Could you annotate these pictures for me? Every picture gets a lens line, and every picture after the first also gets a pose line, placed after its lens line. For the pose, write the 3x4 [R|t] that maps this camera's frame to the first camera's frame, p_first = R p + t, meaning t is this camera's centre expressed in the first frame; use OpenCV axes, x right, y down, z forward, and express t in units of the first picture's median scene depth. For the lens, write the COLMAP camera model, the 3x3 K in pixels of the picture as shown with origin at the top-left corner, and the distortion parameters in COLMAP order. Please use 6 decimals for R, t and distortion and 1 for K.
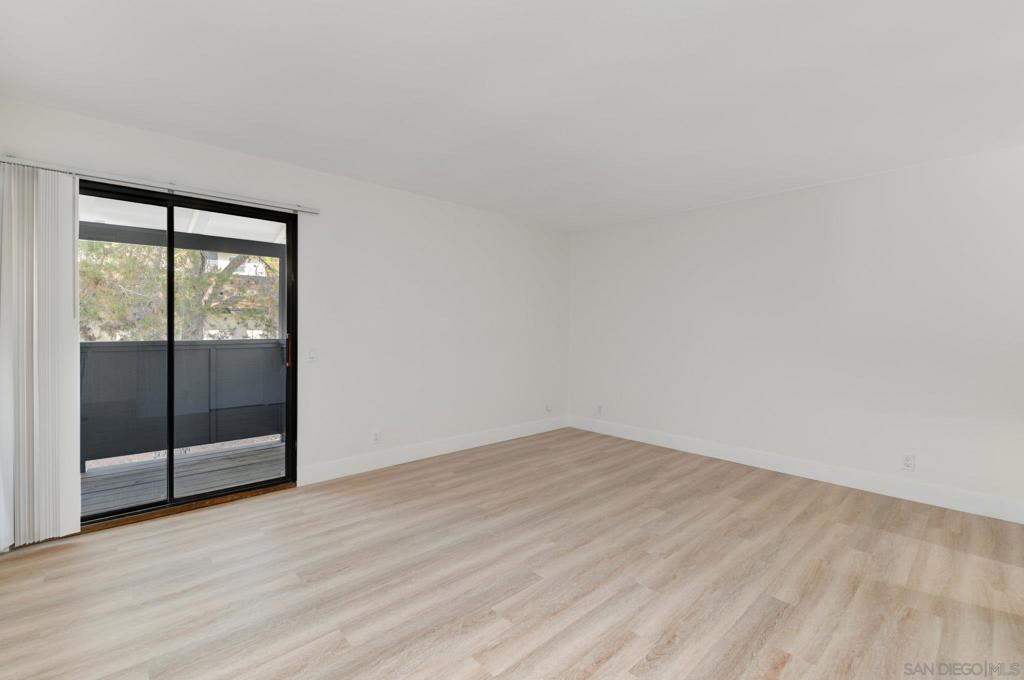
lens RADIAL K [[464.4, 0, 507.8], [0, 464.4, 330.0], [0, 0, 1]] dist [0.000370, -0.000593]
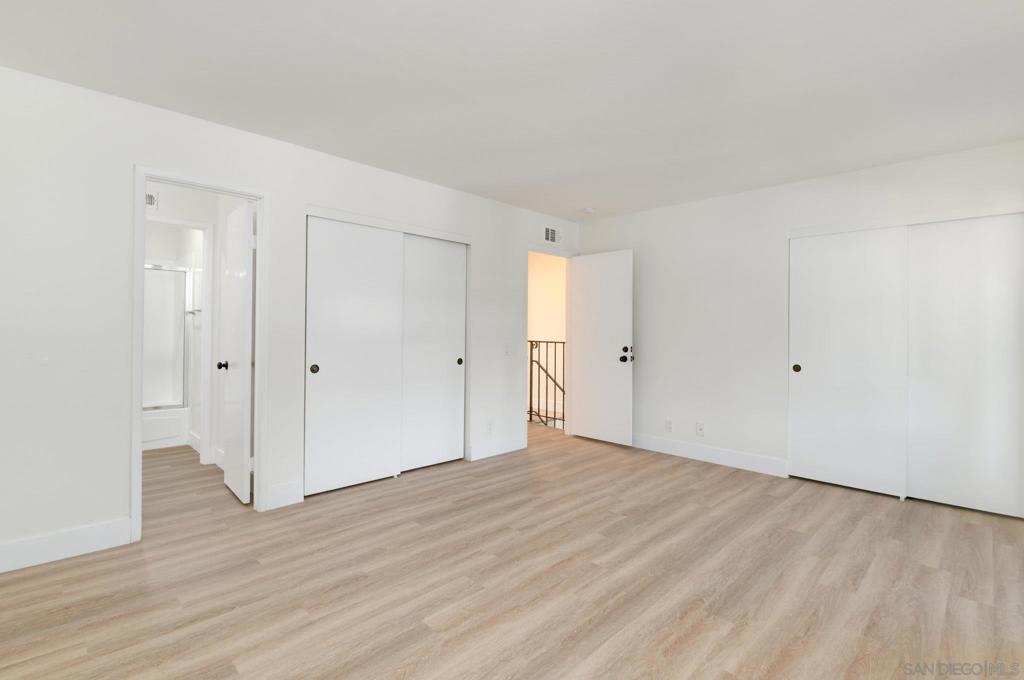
lens RADIAL K [[464.4, 0, 507.8], [0, 464.4, 330.0], [0, 0, 1]] dist [0.000370, -0.000593]
pose [[-0.999631, -0.021455, -0.016679, 0.302537], [-0.021586, 0.999737, 0.007760, 0.005392], [0.016509, 0.008117, -0.999831, 1.965950]]
